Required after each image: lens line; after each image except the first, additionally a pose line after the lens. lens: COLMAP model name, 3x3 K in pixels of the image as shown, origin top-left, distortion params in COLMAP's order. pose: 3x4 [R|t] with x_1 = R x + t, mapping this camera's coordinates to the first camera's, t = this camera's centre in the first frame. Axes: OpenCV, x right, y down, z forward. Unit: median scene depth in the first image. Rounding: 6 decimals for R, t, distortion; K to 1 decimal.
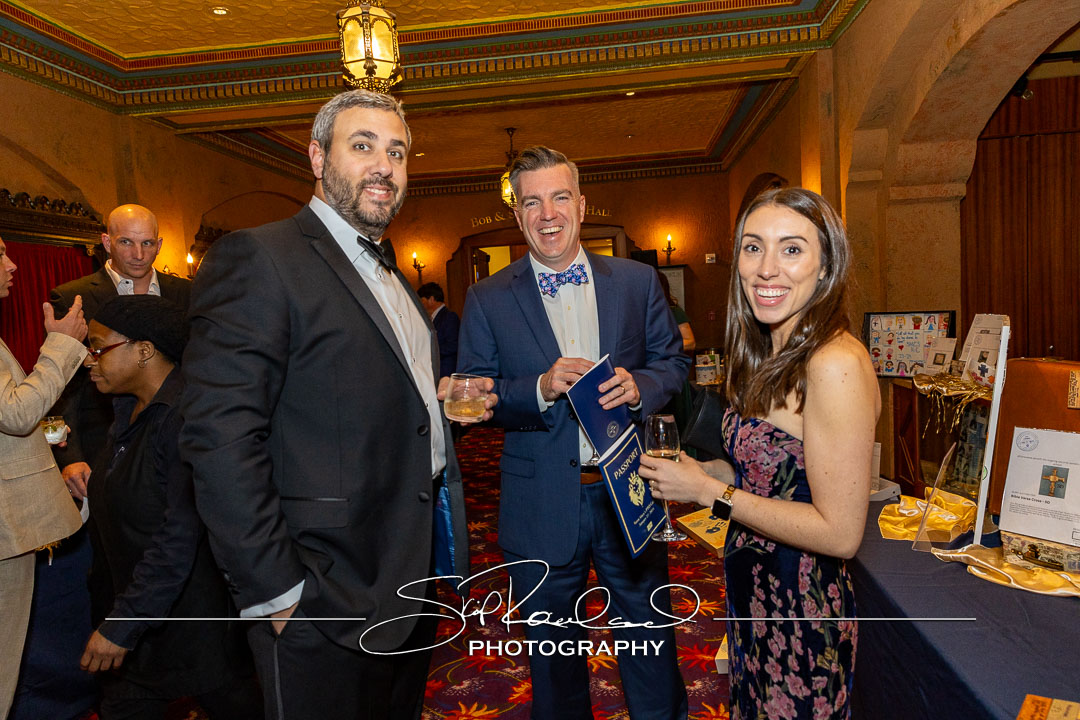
lens RADIAL K [[742.8, 0, 537.8], [0, 742.8, 361.0], [0, 0, 1]] dist [0.001596, -0.000832]
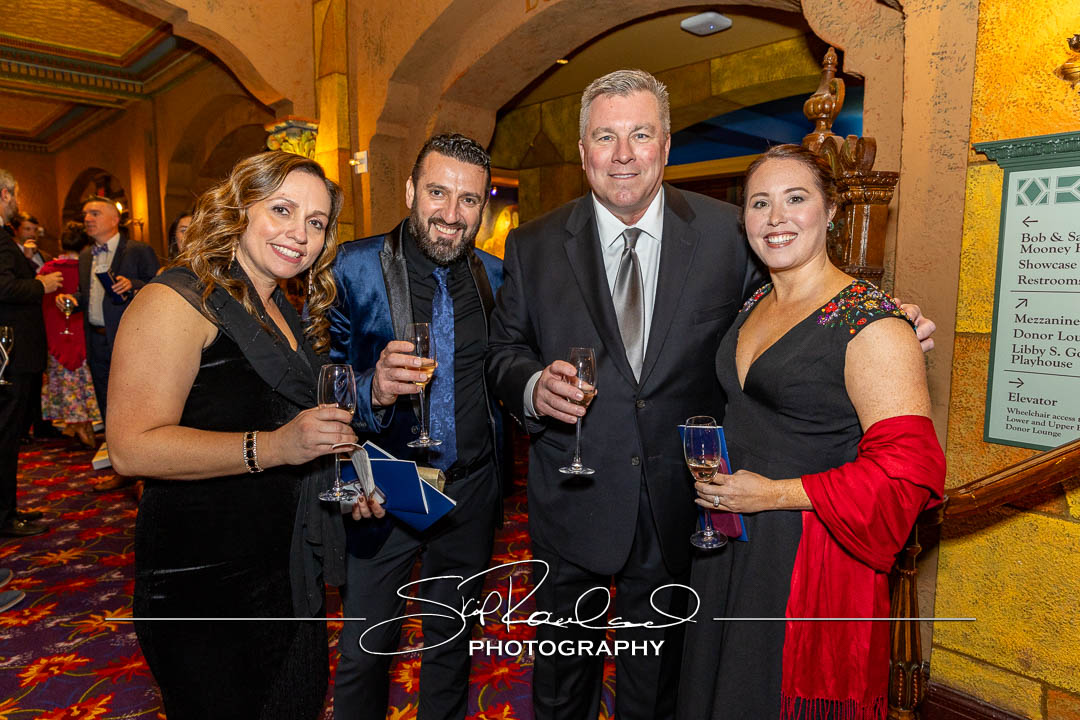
lens RADIAL K [[742.8, 0, 538.8], [0, 742.8, 361.2], [0, 0, 1]] dist [0.001596, -0.000832]
pose [[0.659978, -0.041014, 0.750164, -0.225738], [0.022762, 0.999142, 0.034601, 0.062966], [-0.750940, -0.005761, 0.660345, -0.558384]]
